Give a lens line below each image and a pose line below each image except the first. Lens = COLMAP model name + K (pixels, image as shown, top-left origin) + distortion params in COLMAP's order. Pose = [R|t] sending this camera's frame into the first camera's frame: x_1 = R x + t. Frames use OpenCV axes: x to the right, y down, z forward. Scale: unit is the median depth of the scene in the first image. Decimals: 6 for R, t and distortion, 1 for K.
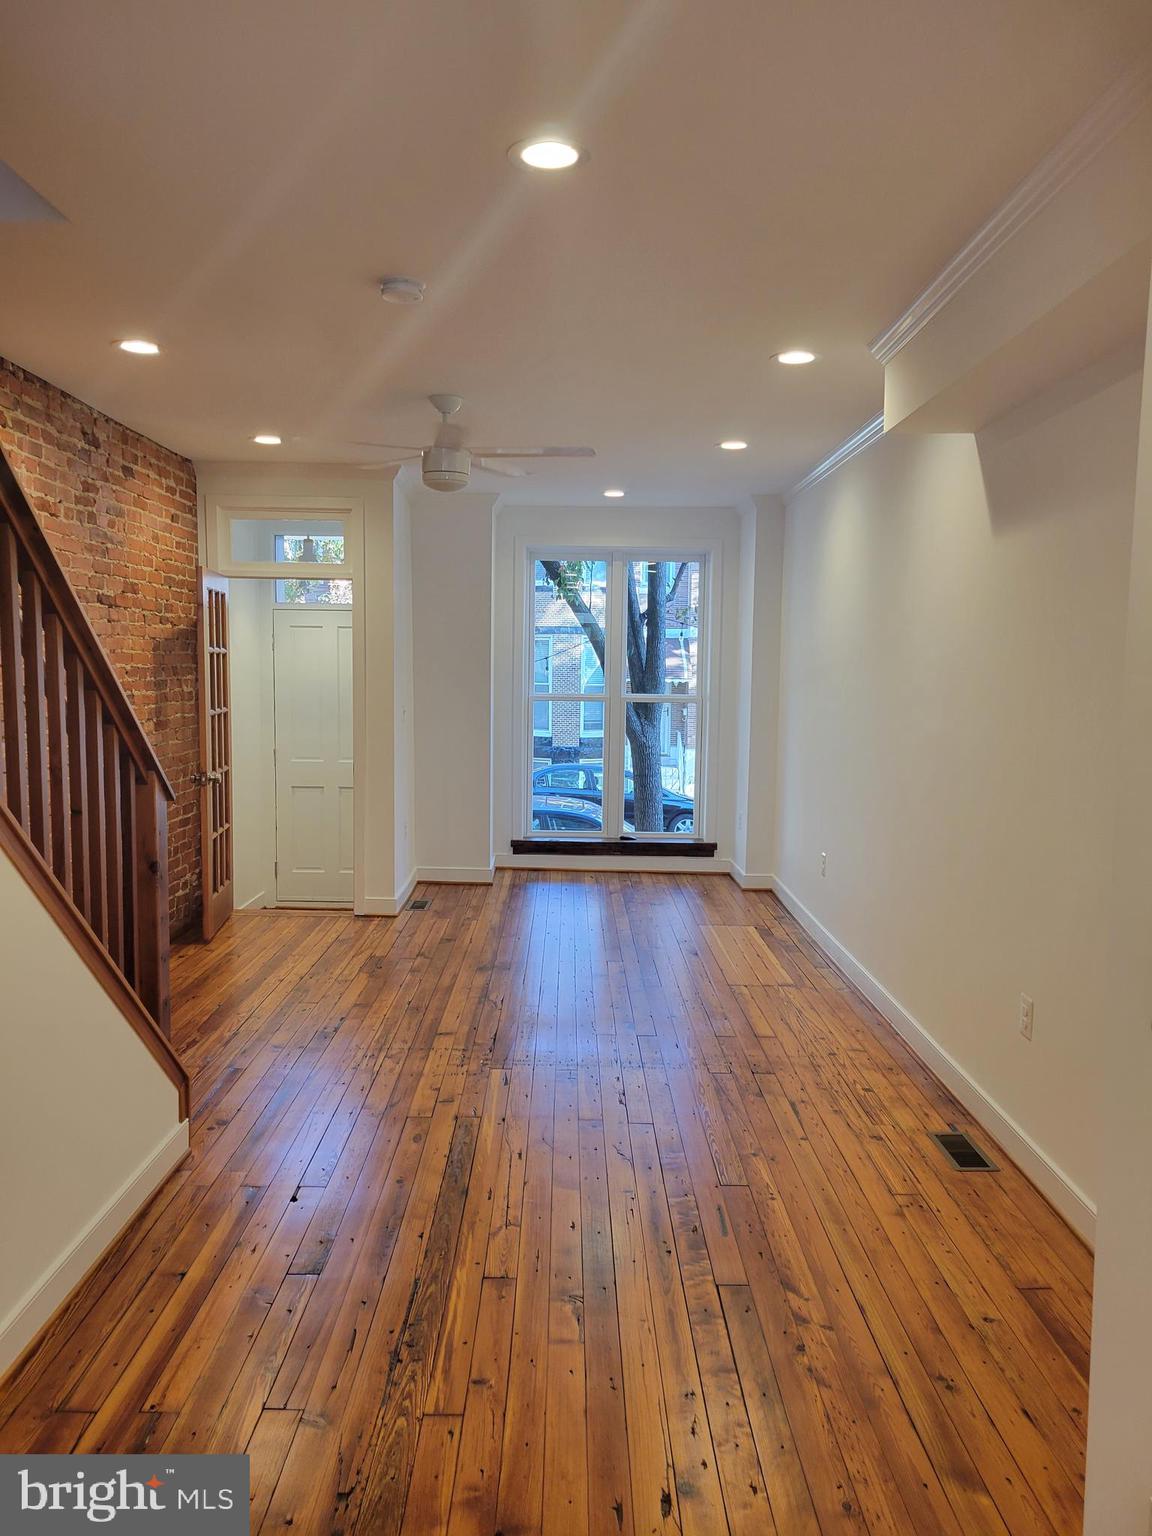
lens RADIAL K [[1147.8, 0, 570.5], [0, 1147.8, 772.7], [0, 0, 1]] dist [0.051172, -0.023690]
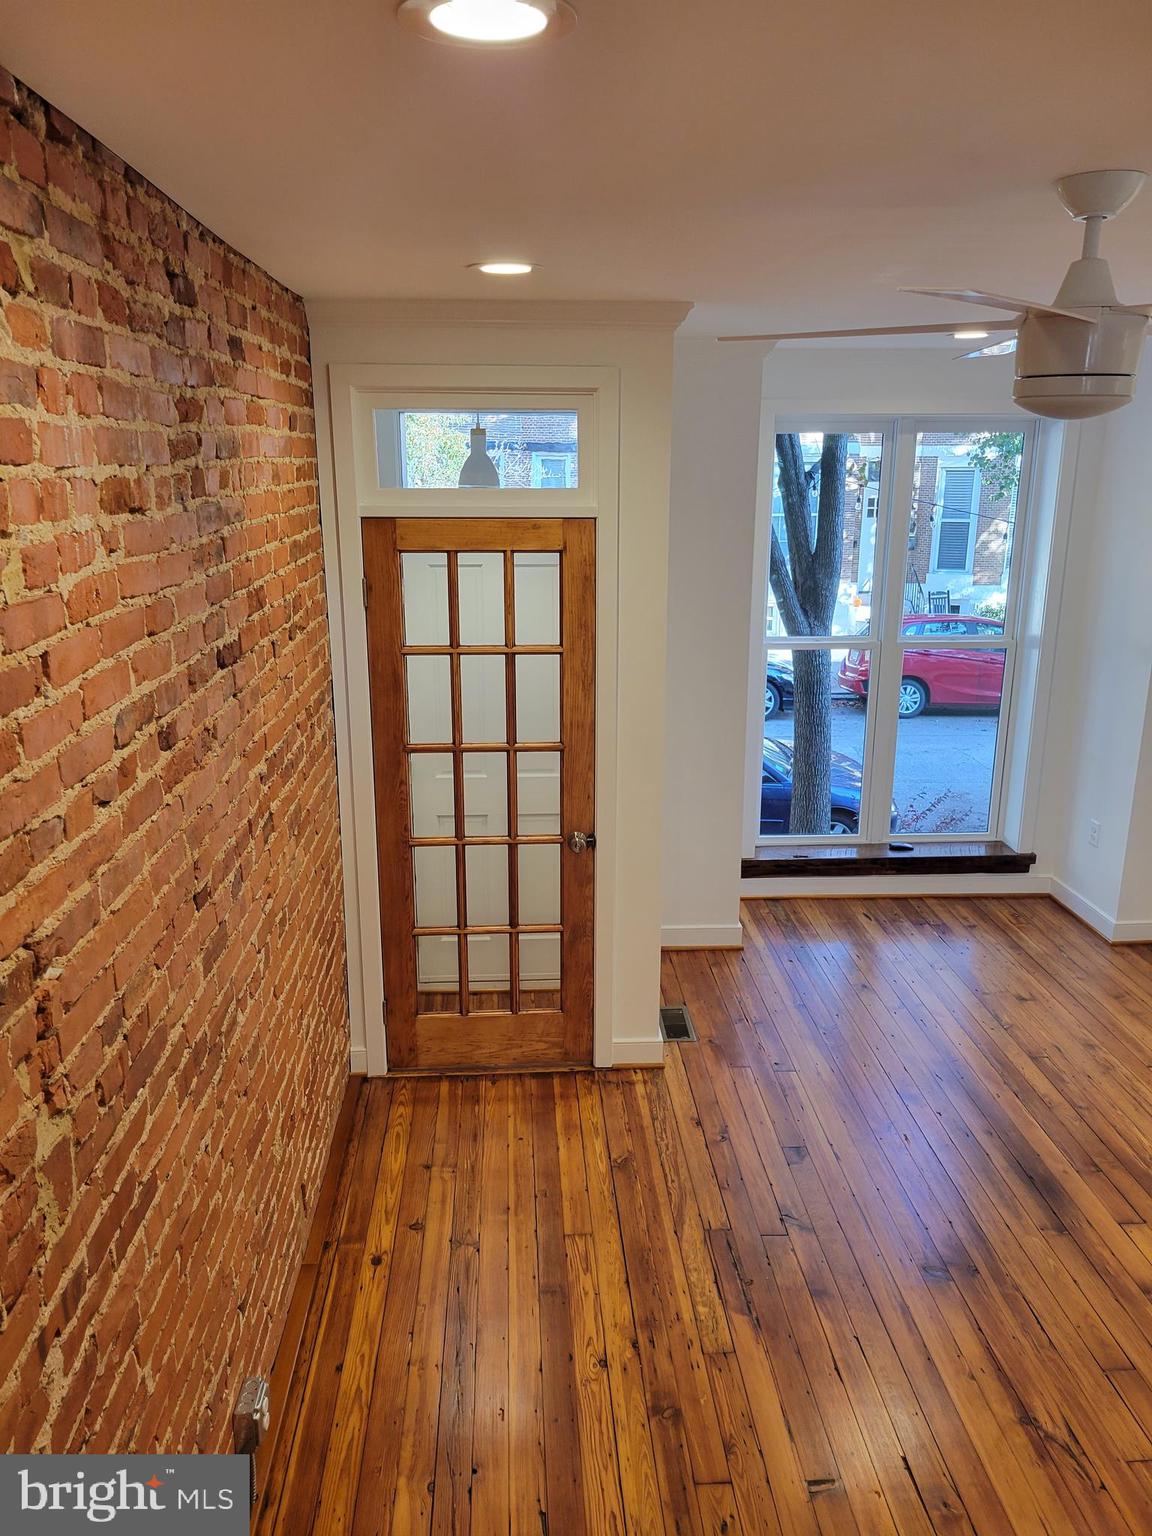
lens RADIAL K [[1147.8, 0, 579.0], [0, 1147.8, 764.0], [0, 0, 1]] dist [0.051172, -0.023690]
pose [[0.997789, -0.026805, 0.060810, -0.293498], [0.015851, 0.984629, 0.173940, -0.184811], [-0.064537, -0.172591, 0.982877, 0.538232]]
